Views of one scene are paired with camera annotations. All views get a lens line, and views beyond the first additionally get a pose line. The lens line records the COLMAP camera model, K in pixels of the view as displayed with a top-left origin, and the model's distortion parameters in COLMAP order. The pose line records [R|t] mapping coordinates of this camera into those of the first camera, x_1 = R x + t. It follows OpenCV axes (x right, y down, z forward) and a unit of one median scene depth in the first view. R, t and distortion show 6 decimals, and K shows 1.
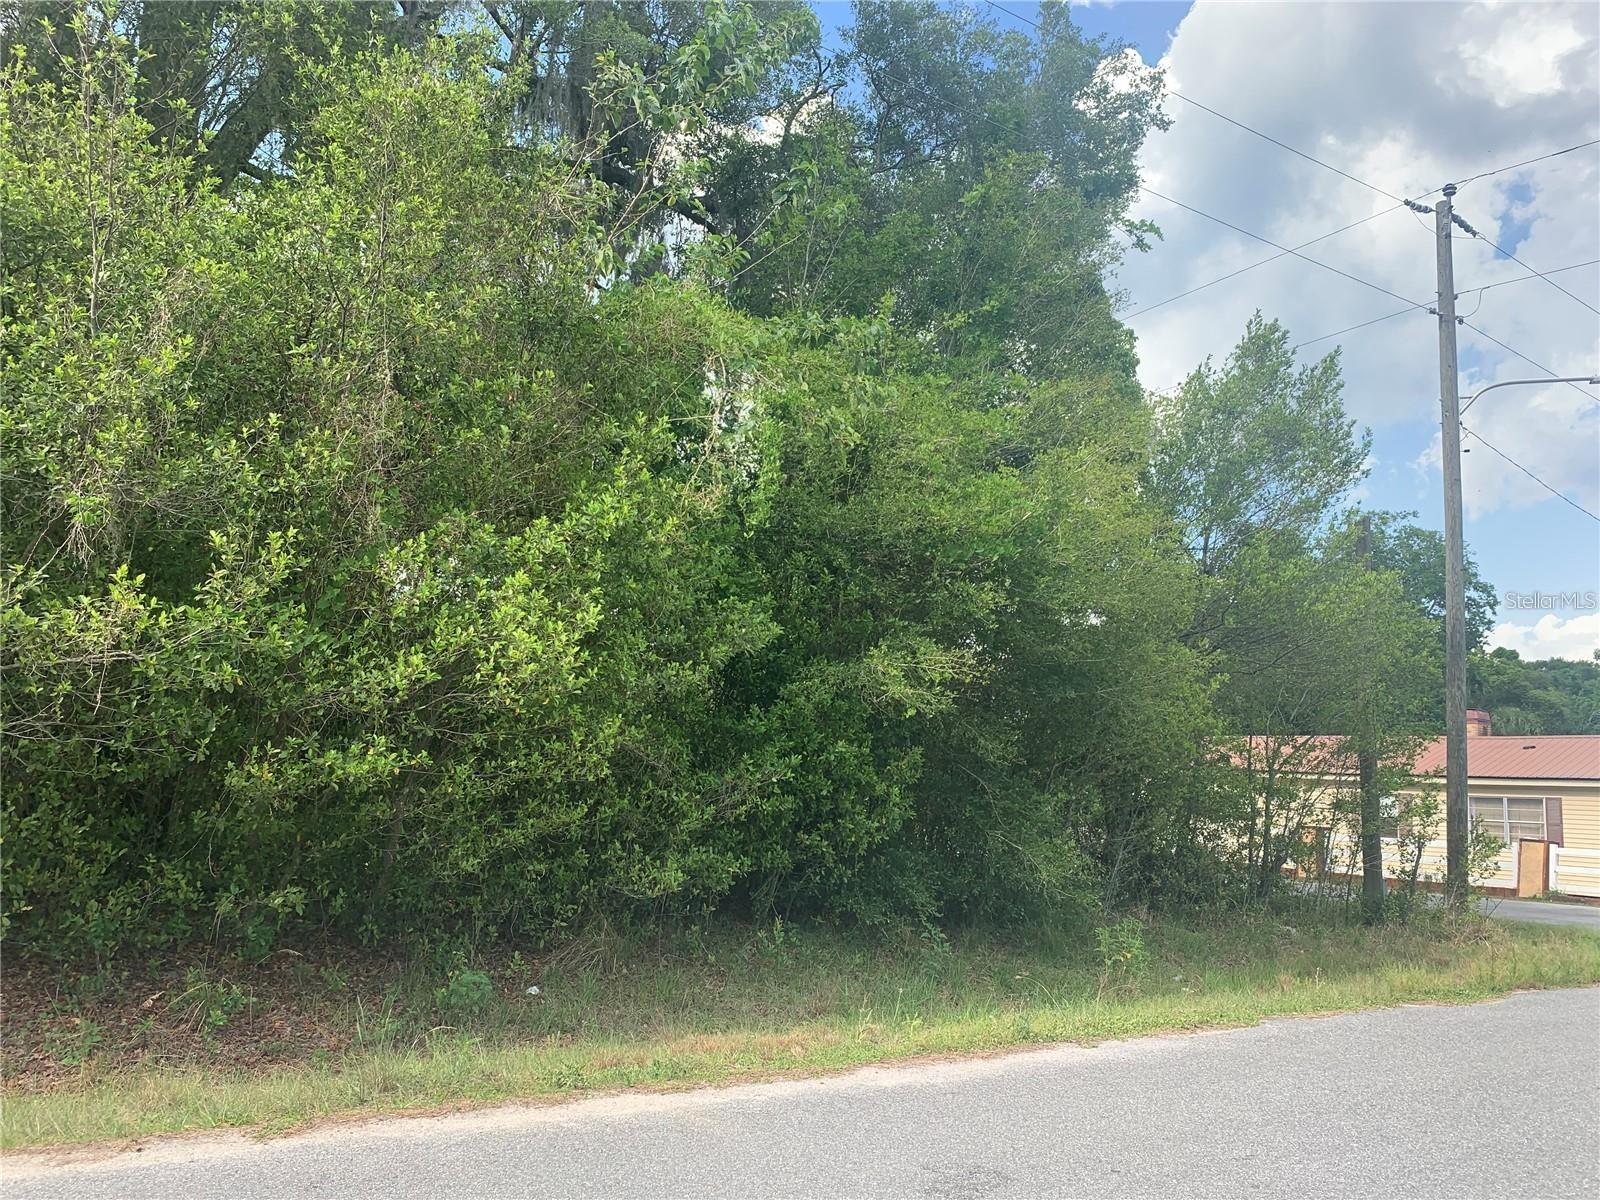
lens RADIAL K [[1219.0, 0, 800.0], [0, 1219.0, 600.0], [0, 0, 1]] dist [0.034071, -0.003263]
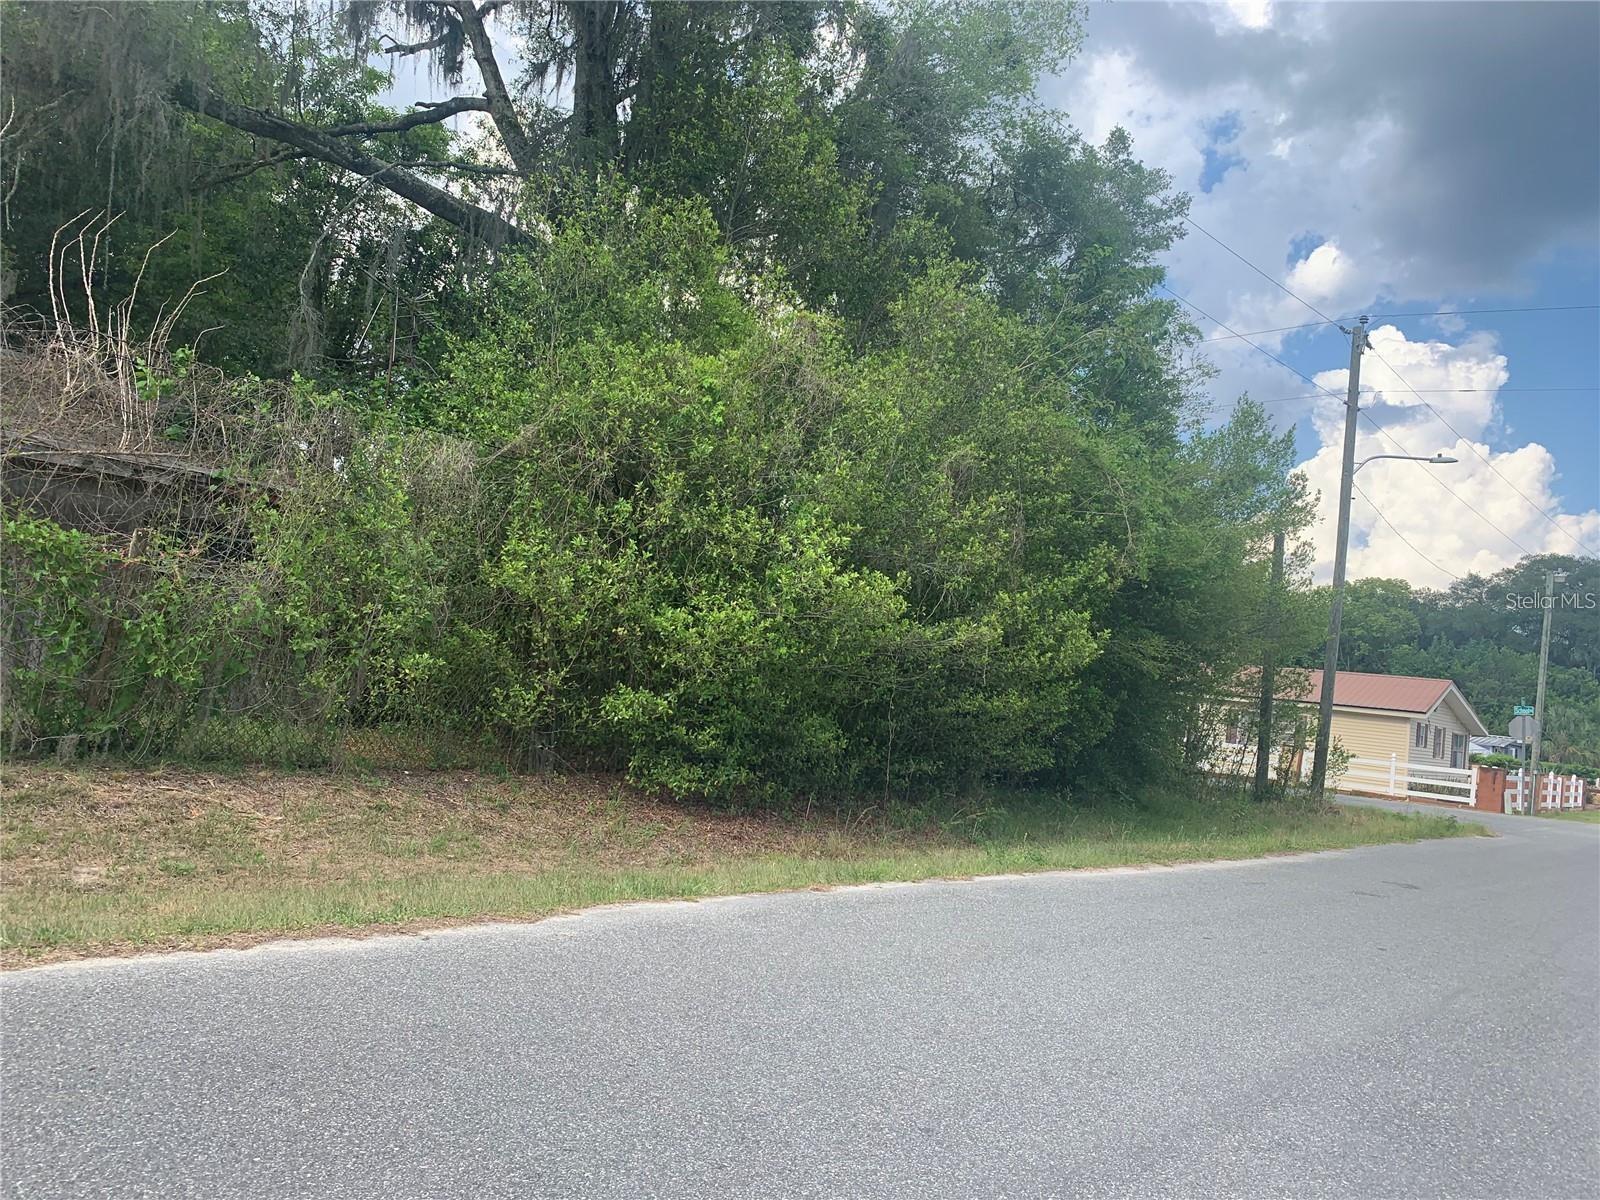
lens RADIAL K [[1213.6, 0, 807.4], [0, 1213.6, 607.6], [0, 0, 1]] dist [0.039623, 0.005262]
pose [[0.969269, 0.066642, 0.236806, -0.484457], [-0.091918, 0.990997, 0.097343, -0.077287], [-0.228187, -0.116118, 0.966668, -0.336120]]
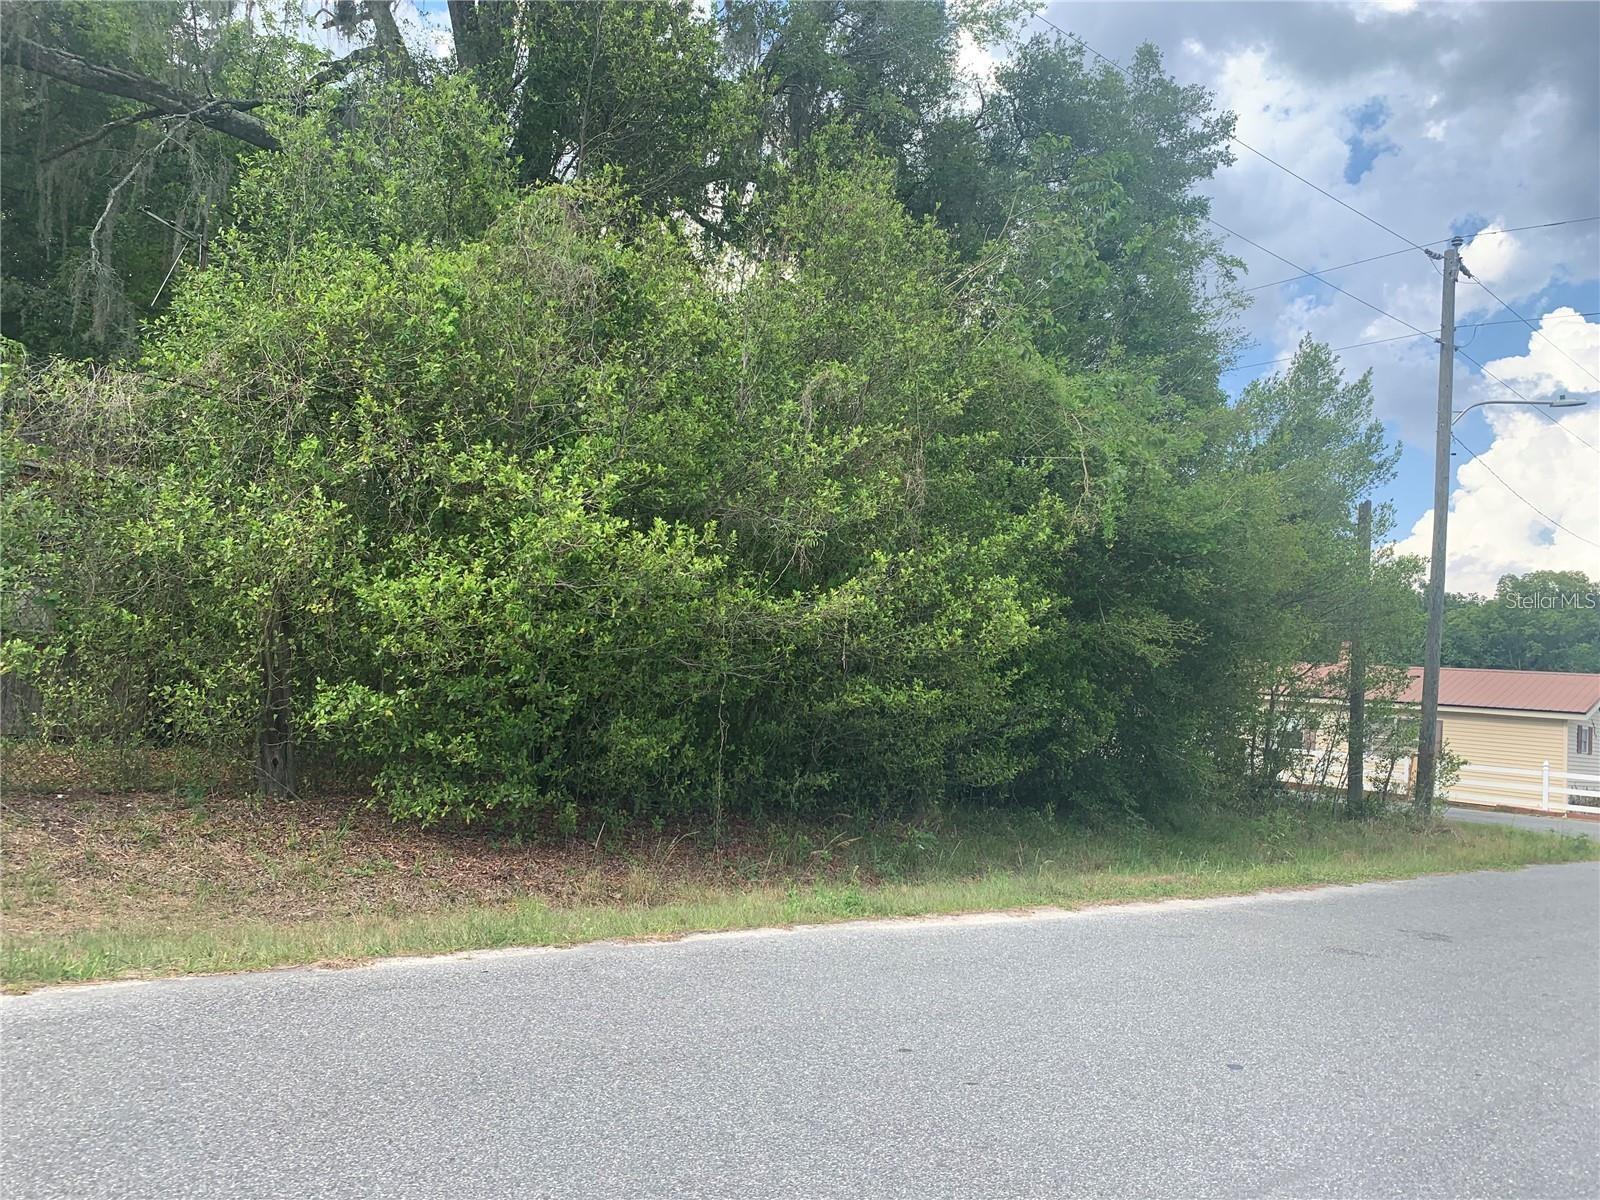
lens RADIAL K [[1219.0, 0, 800.0], [0, 1219.0, 600.0], [0, 0, 1]] dist [0.034071, -0.003263]
pose [[0.992509, 0.036103, 0.116717, -0.285020], [-0.045502, 0.995844, 0.078892, -0.043680], [-0.113384, -0.083612, 0.990027, -0.201660]]
